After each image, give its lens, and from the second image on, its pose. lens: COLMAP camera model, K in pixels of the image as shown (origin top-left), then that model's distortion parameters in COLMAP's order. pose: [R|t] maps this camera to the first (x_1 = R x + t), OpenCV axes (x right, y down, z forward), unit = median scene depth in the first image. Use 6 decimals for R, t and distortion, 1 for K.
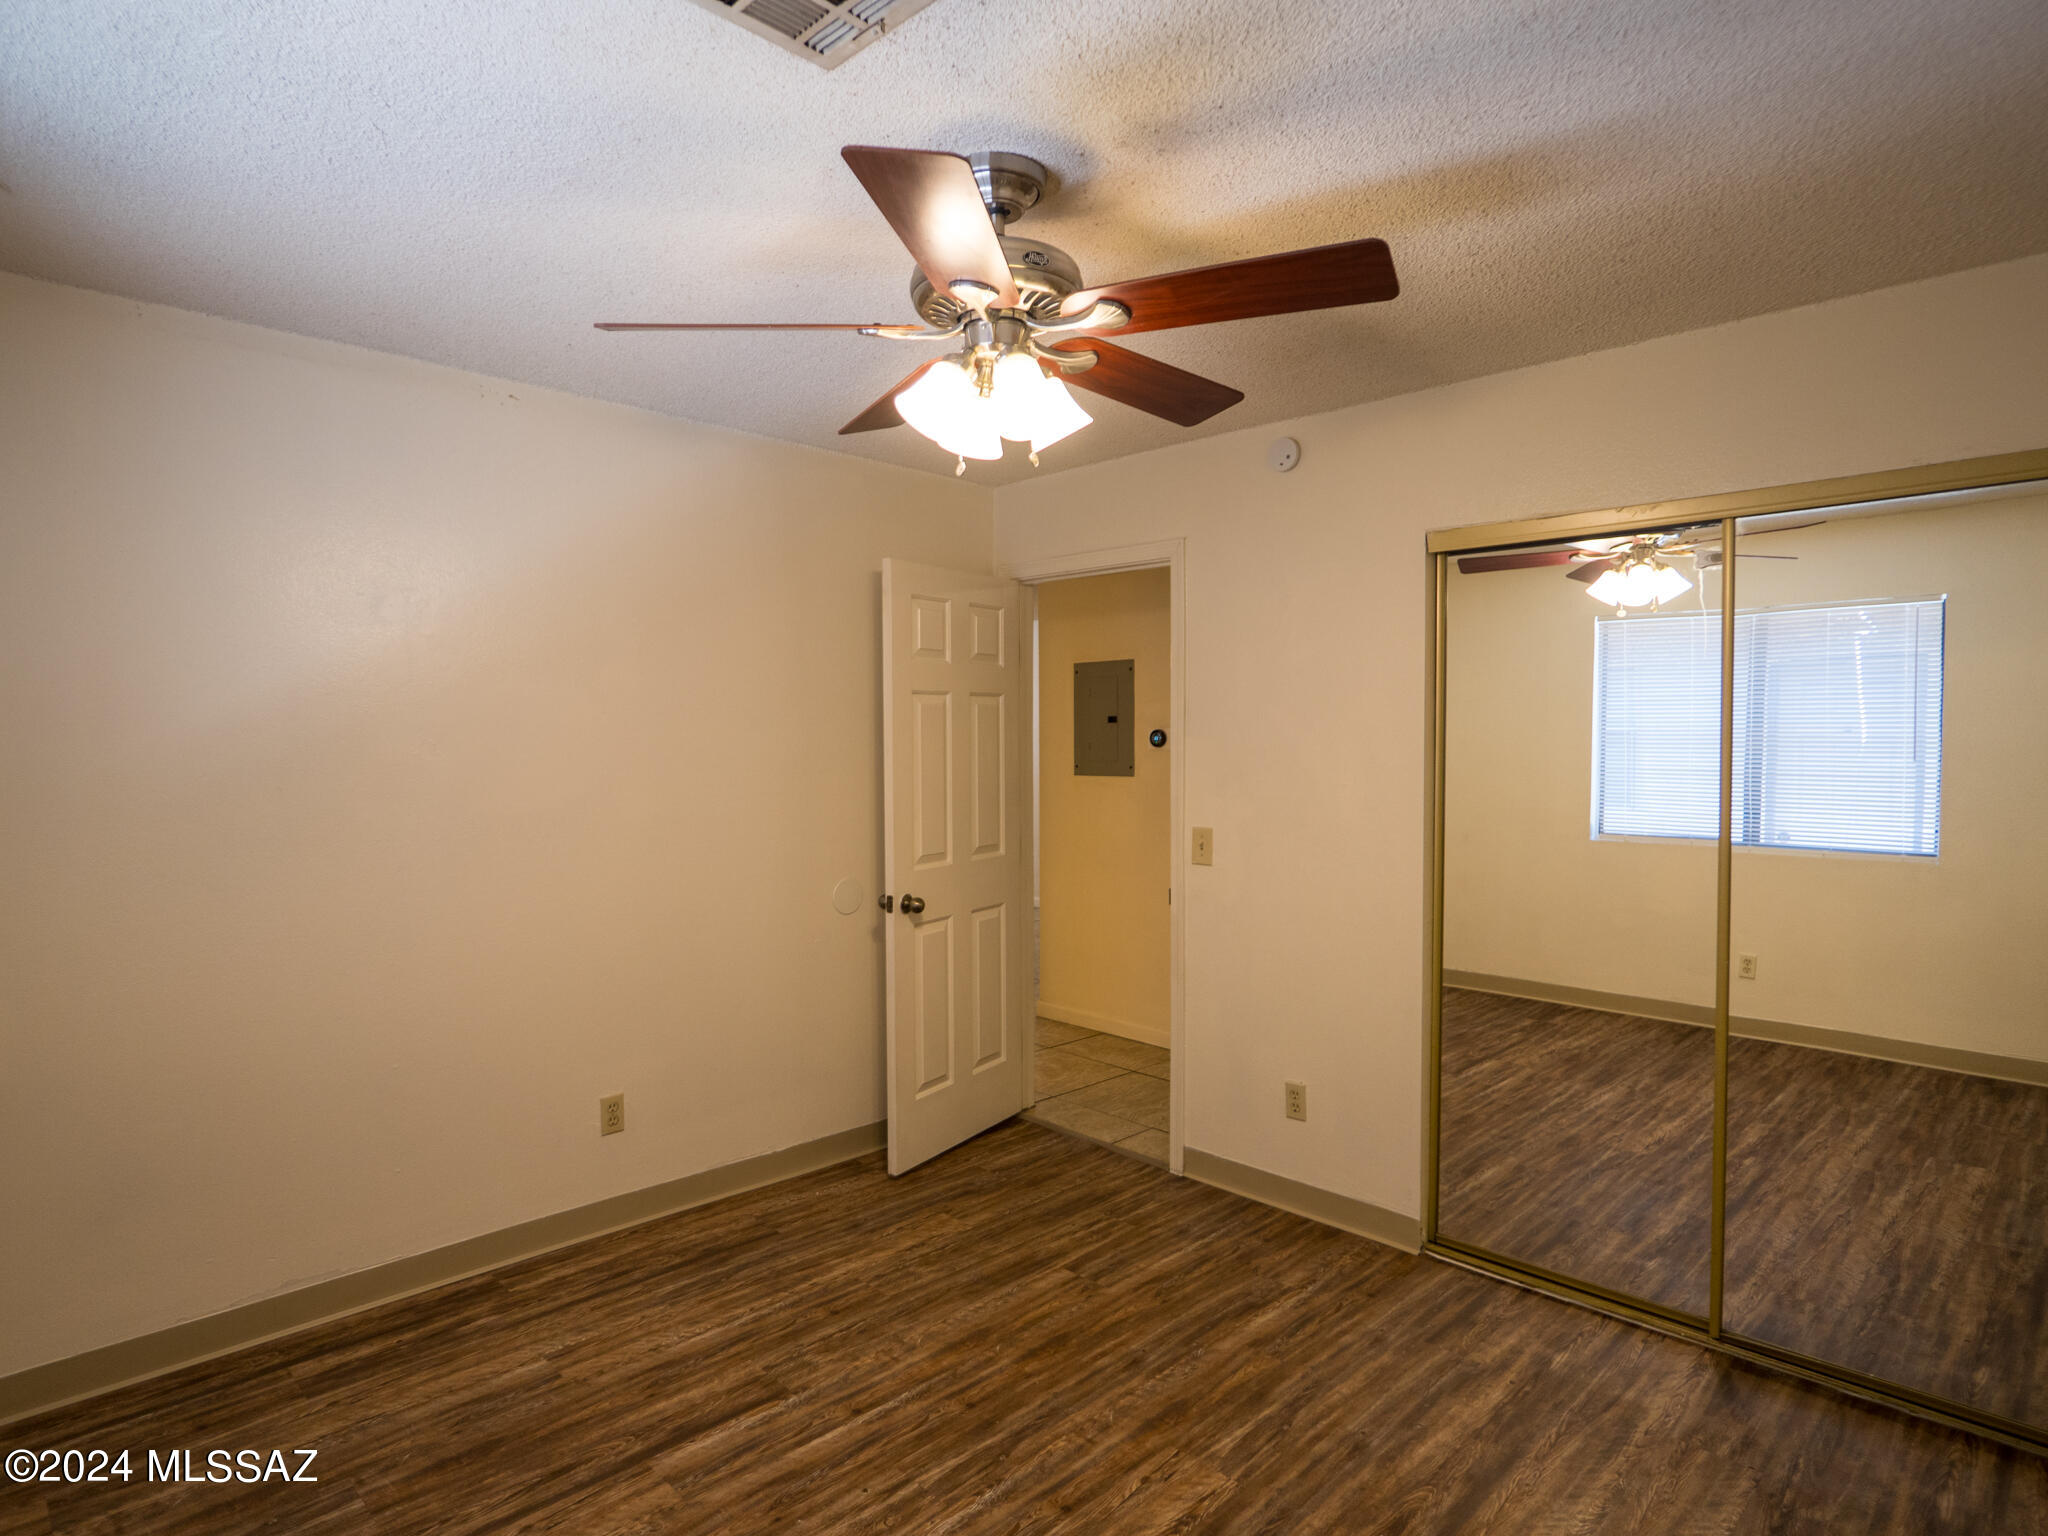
lens RADIAL K [[1131.5, 0, 1030.7], [0, 1131.5, 766.3], [0, 0, 1]] dist [-0.015045, 0.001965]
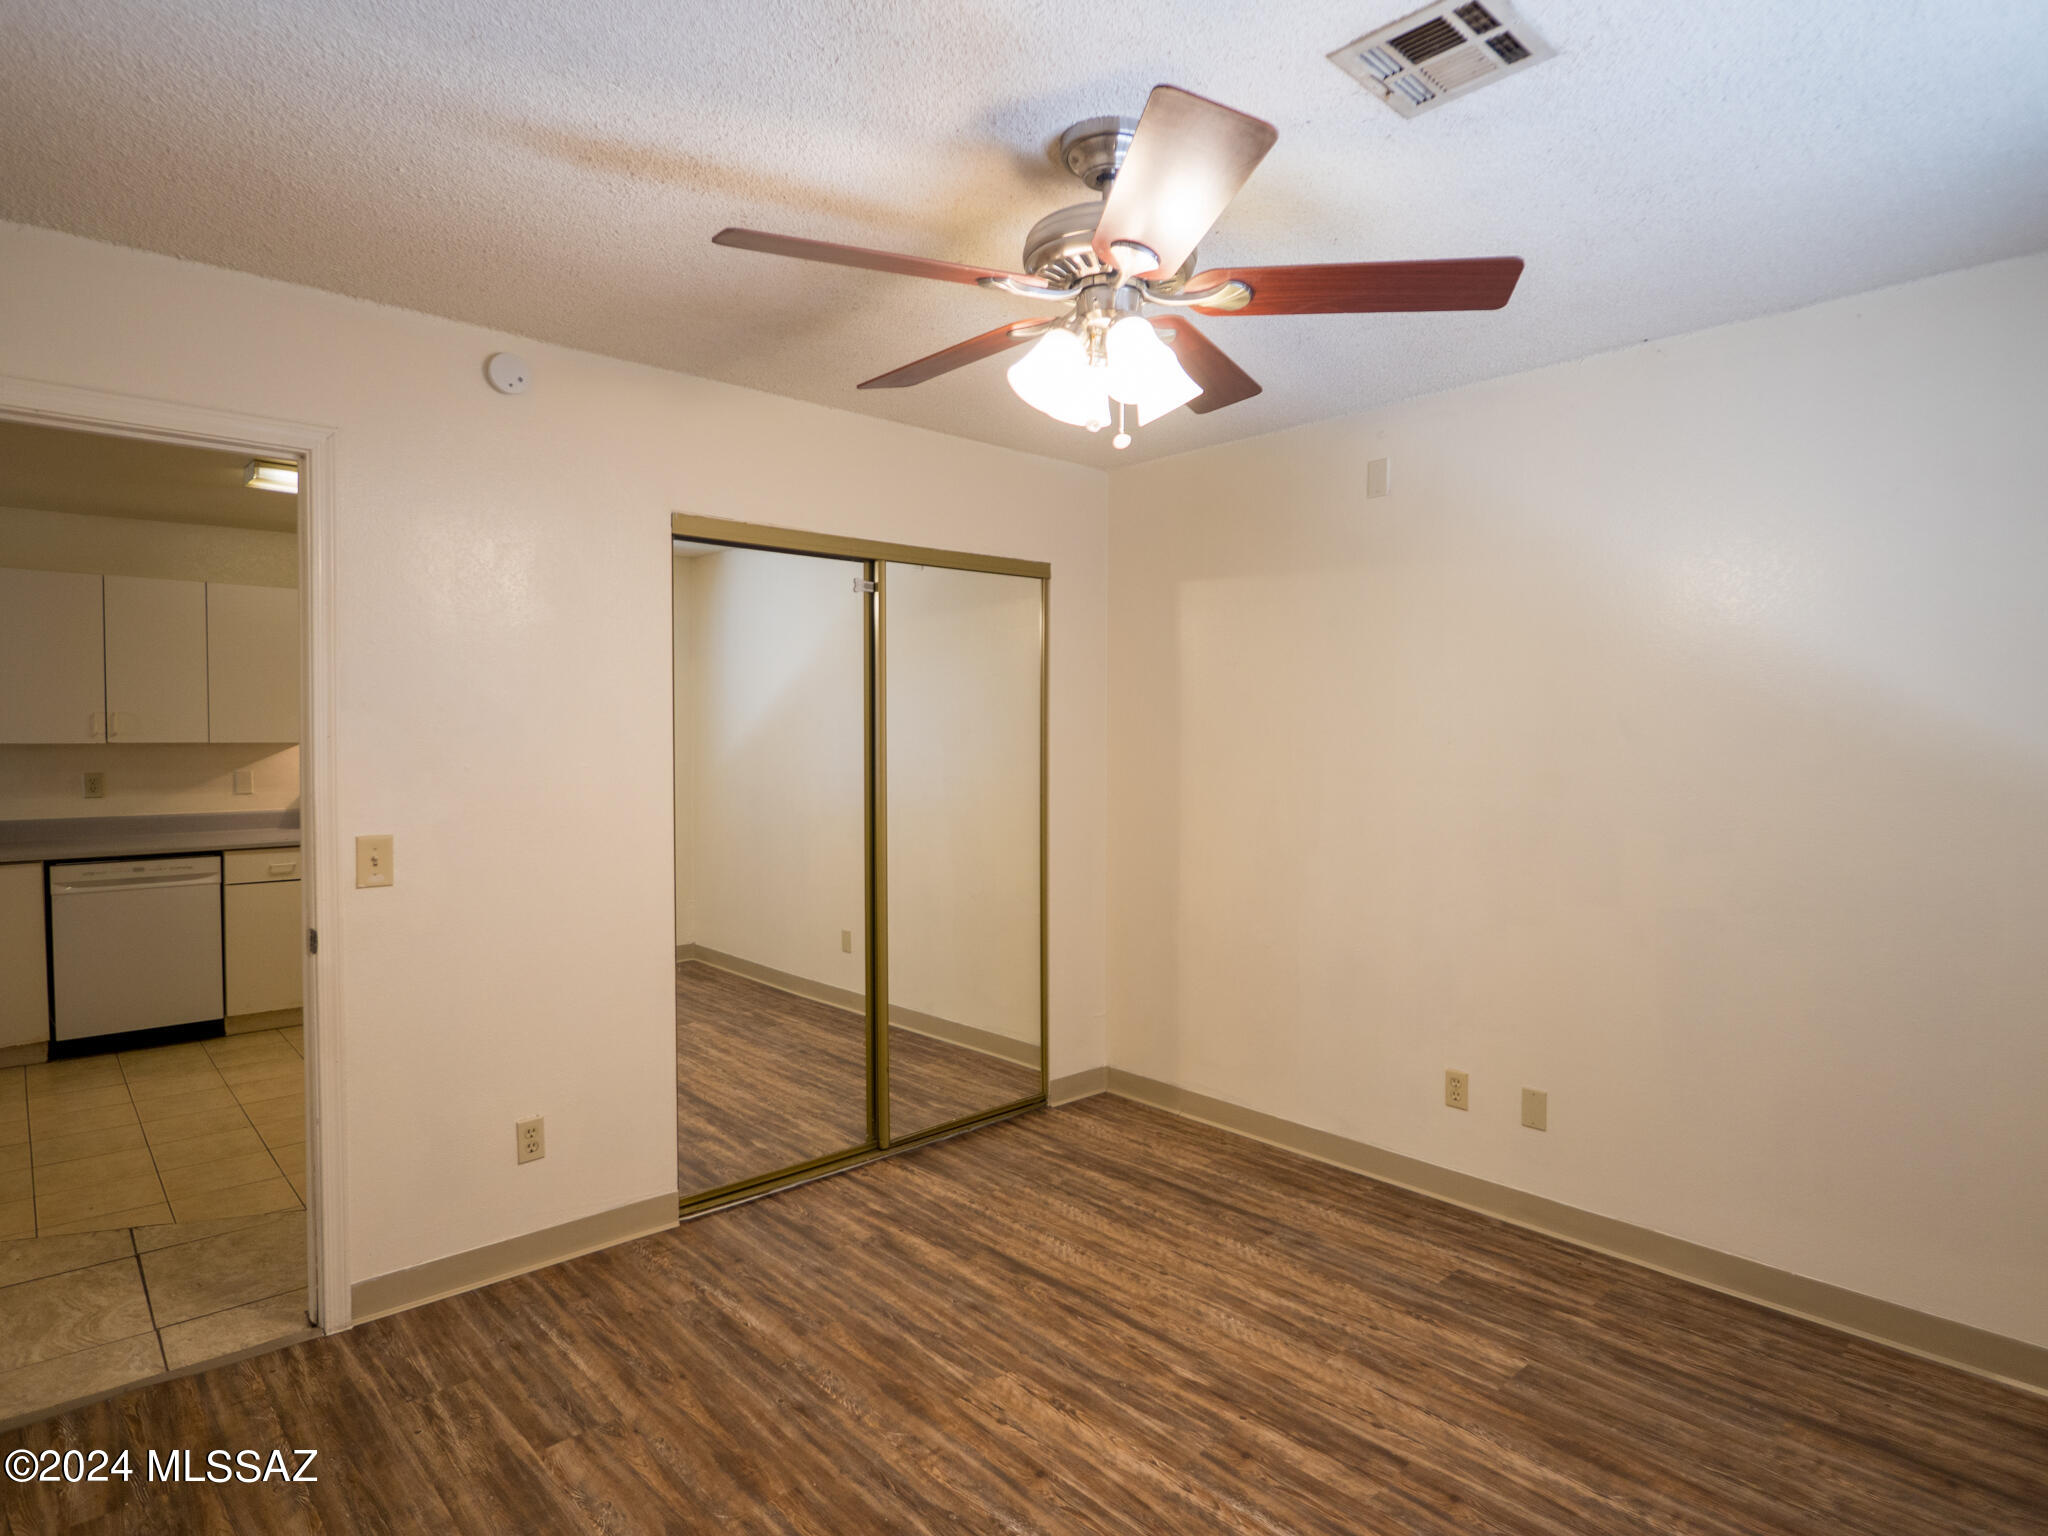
lens RADIAL K [[1131.5, 0, 990.2], [0, 1131.5, 762.1], [0, 0, 1]] dist [-0.015045, 0.001965]
pose [[0.055619, -0.027531, 0.998072, -0.717583], [0.025755, 0.999327, 0.026131, -0.002812], [-0.998120, 0.024252, 0.056291, 0.728451]]
